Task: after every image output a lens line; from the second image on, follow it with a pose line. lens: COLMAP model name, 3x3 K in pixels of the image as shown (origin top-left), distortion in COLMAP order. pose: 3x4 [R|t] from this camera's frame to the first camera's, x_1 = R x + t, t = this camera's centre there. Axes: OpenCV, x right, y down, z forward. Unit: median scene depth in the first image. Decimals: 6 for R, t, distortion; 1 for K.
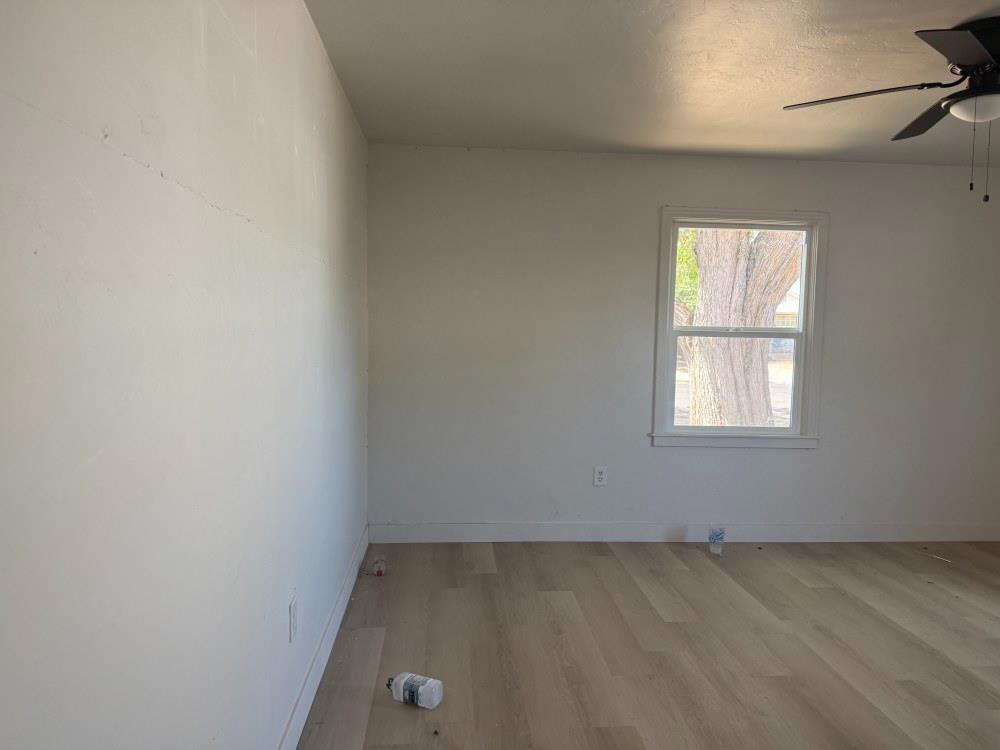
lens RADIAL K [[699.1, 0, 500.0], [0, 699.1, 375.0], [0, 0, 1]] dist [0.069072, -0.077111]
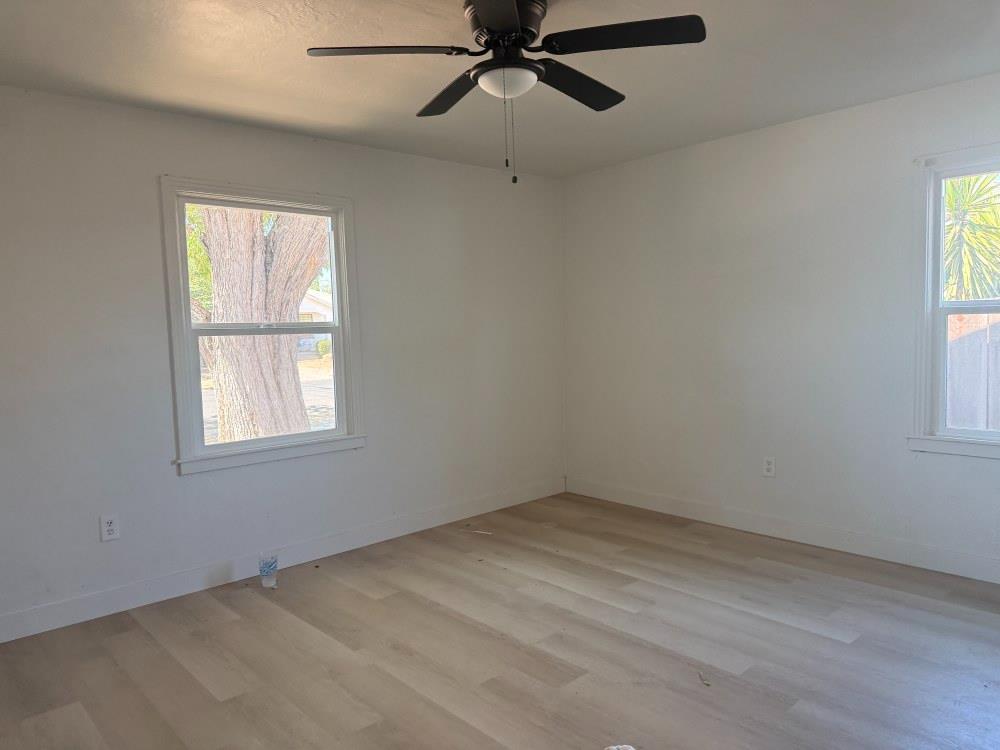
lens RADIAL K [[699.1, 0, 500.0], [0, 699.1, 375.0], [0, 0, 1]] dist [0.069072, -0.077111]
pose [[0.787626, -0.087331, 0.609933, 0.025015], [0.089160, 0.995640, 0.027420, -0.001921], [-0.609668, 0.032785, 0.791978, 0.140623]]
